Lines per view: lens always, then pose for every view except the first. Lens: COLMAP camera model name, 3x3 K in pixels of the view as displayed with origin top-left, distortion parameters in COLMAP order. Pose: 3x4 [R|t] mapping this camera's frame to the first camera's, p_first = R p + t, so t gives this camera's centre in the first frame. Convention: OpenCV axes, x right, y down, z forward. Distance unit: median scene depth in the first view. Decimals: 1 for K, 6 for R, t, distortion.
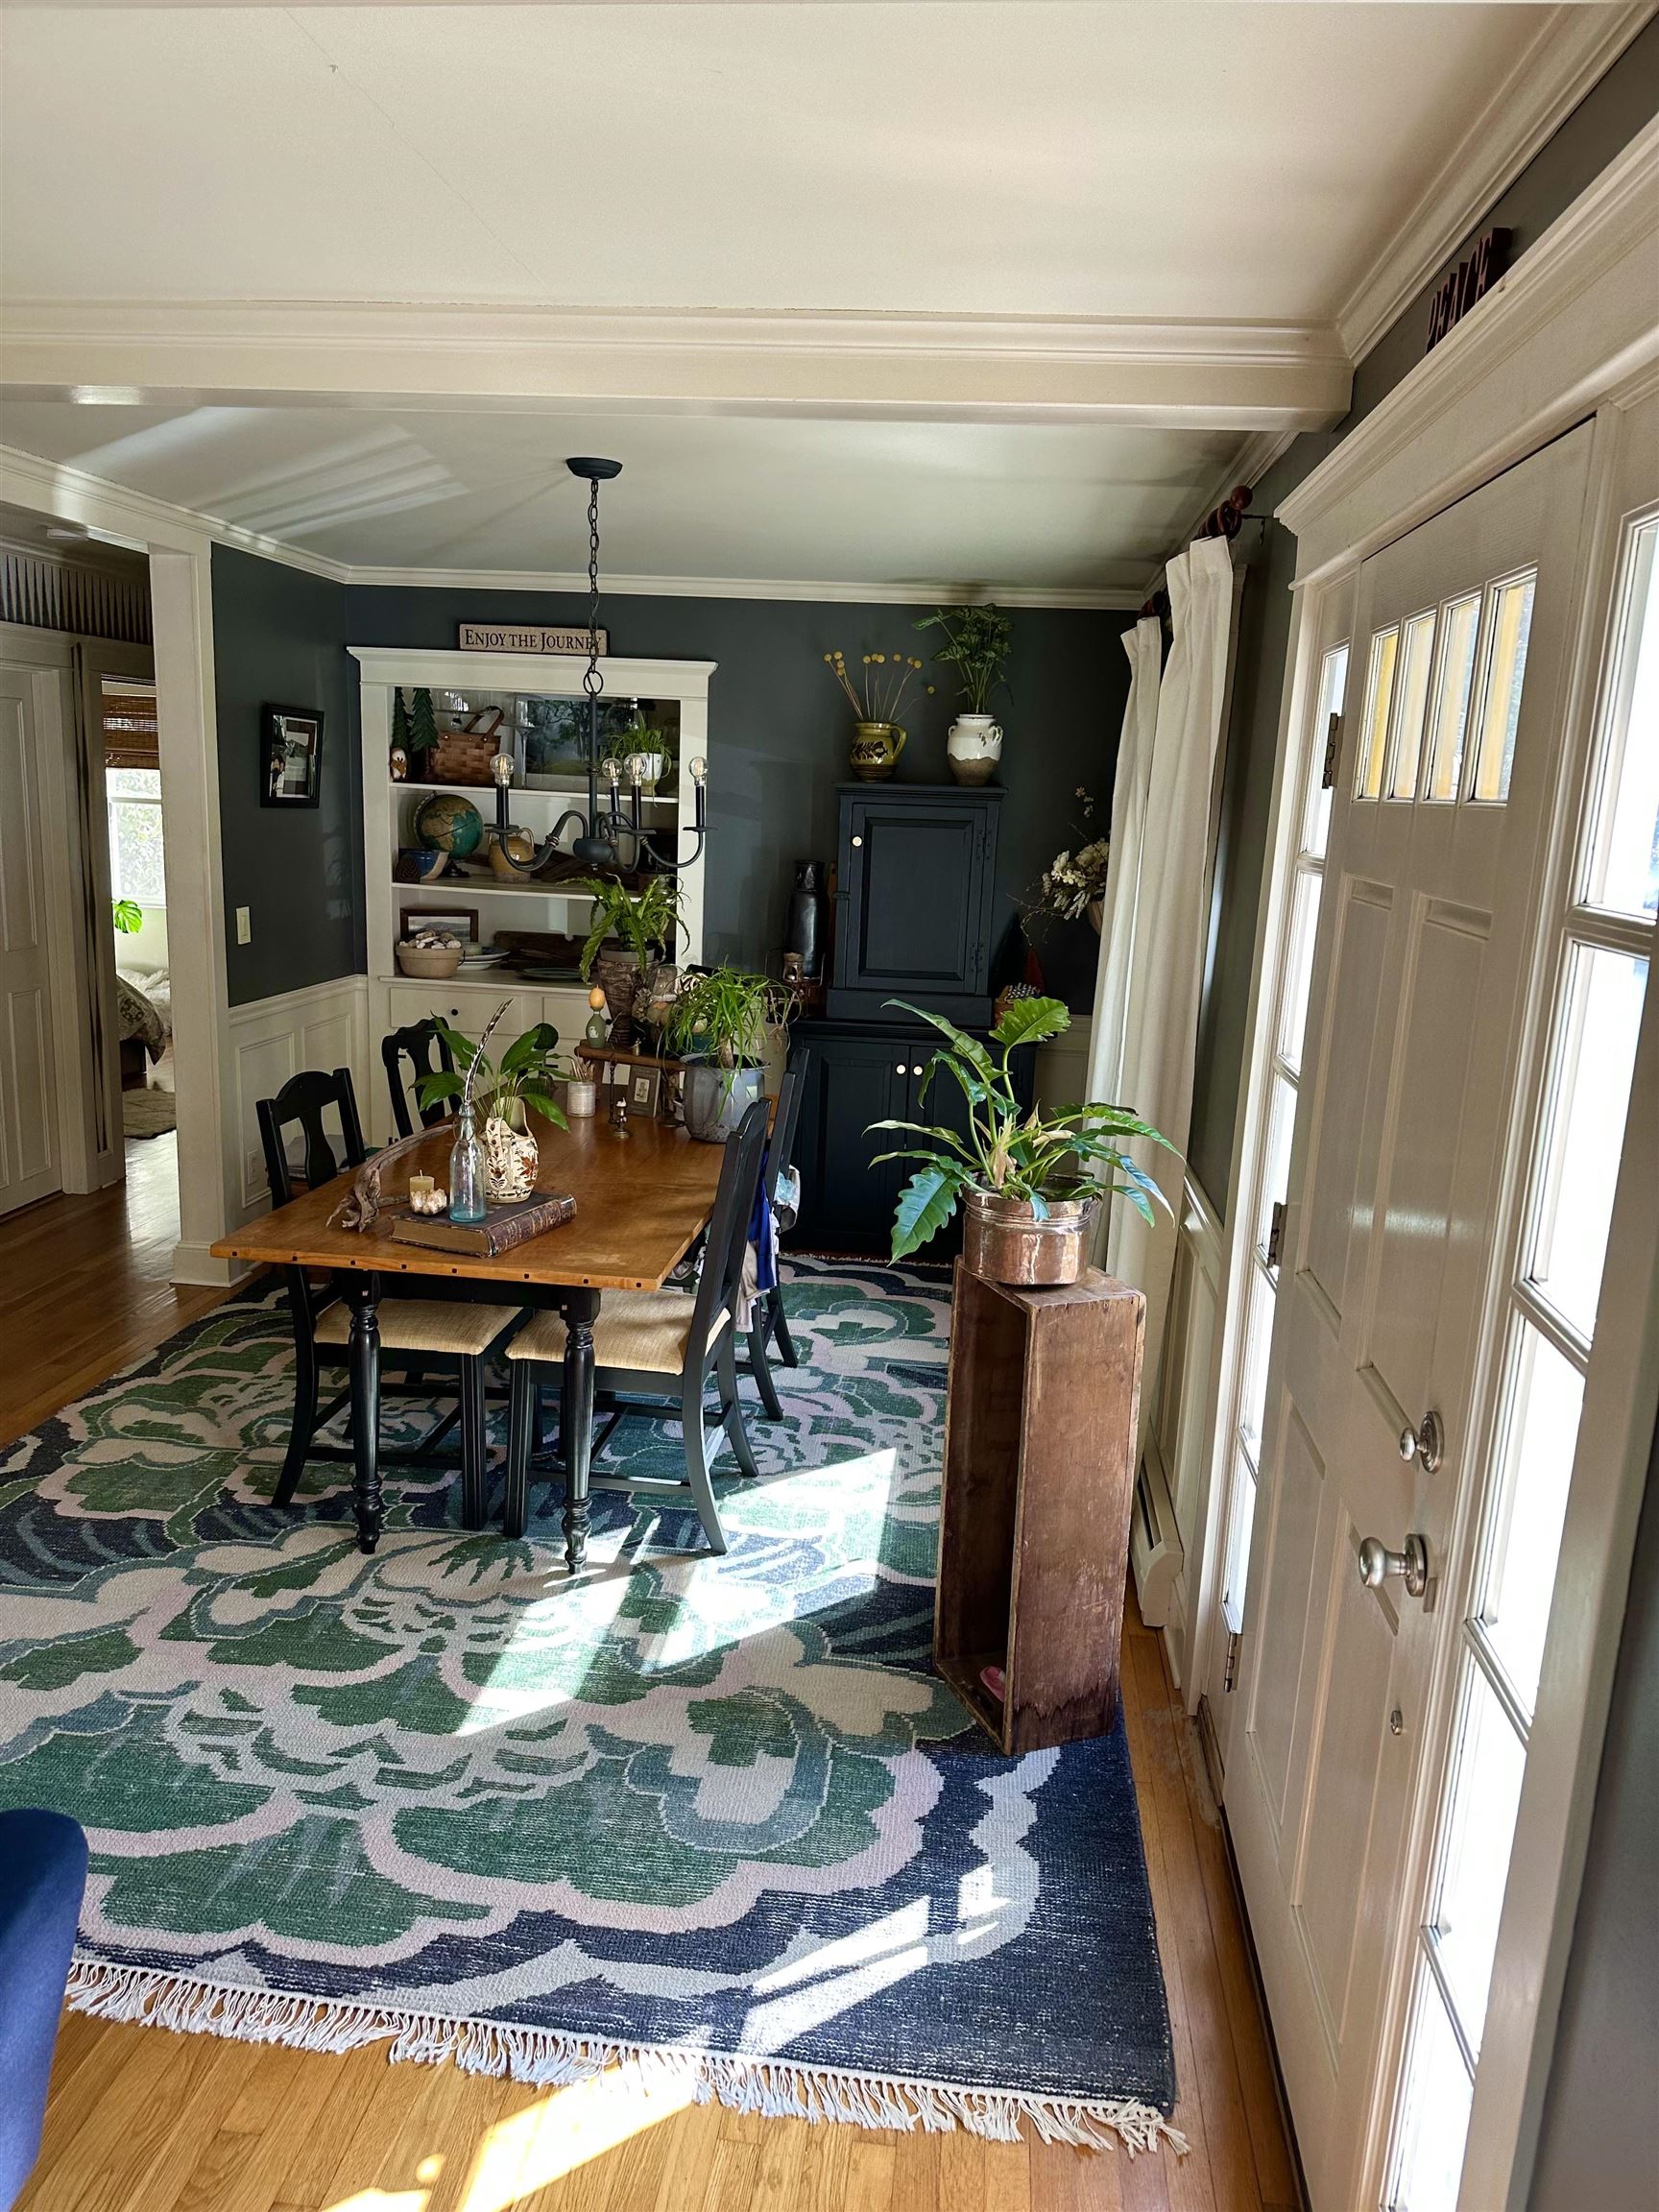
lens RADIAL K [[1547.7, 0, 822.6], [0, 1547.7, 1134.0], [0, 0, 1]] dist [0.014091, -0.018146]
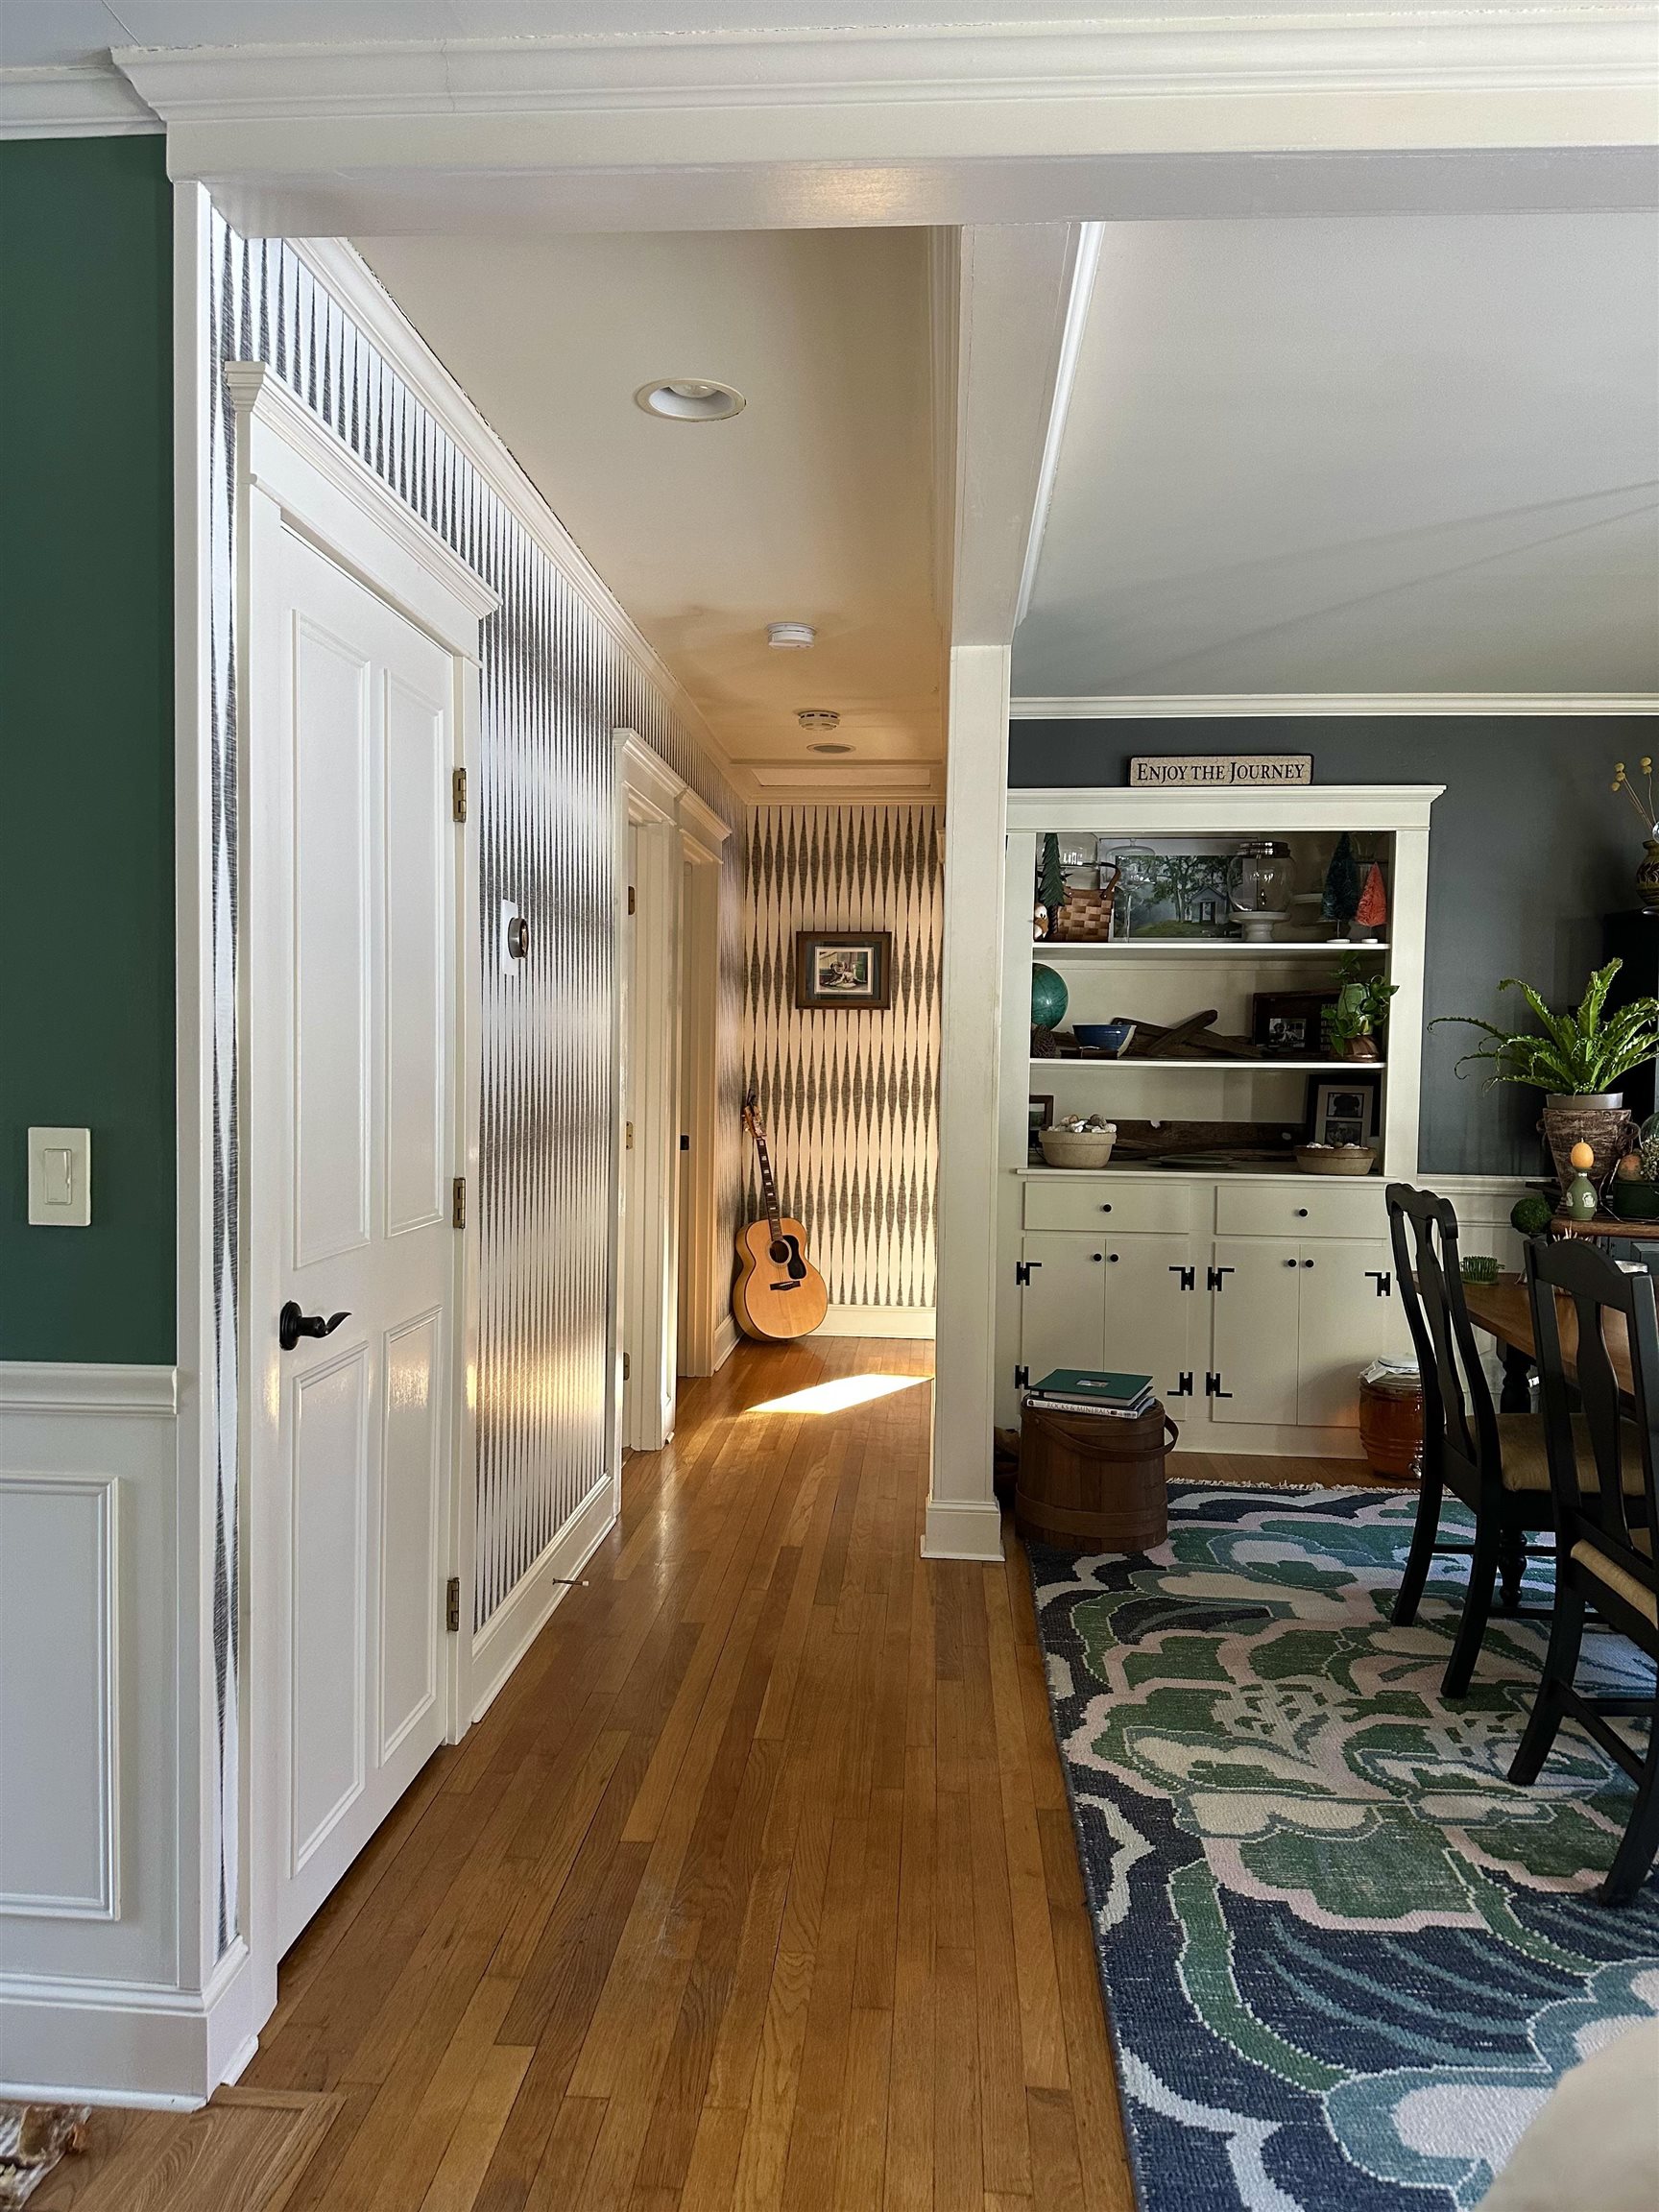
lens RADIAL K [[1547.7, 0, 810.6], [0, 1547.7, 1101.7], [0, 0, 1]] dist [0.014091, -0.018146]
pose [[0.998862, -0.039504, 0.026717, -0.811848], [0.043723, 0.982278, -0.182258, 0.017058], [-0.019044, 0.183219, 0.982888, 0.346691]]
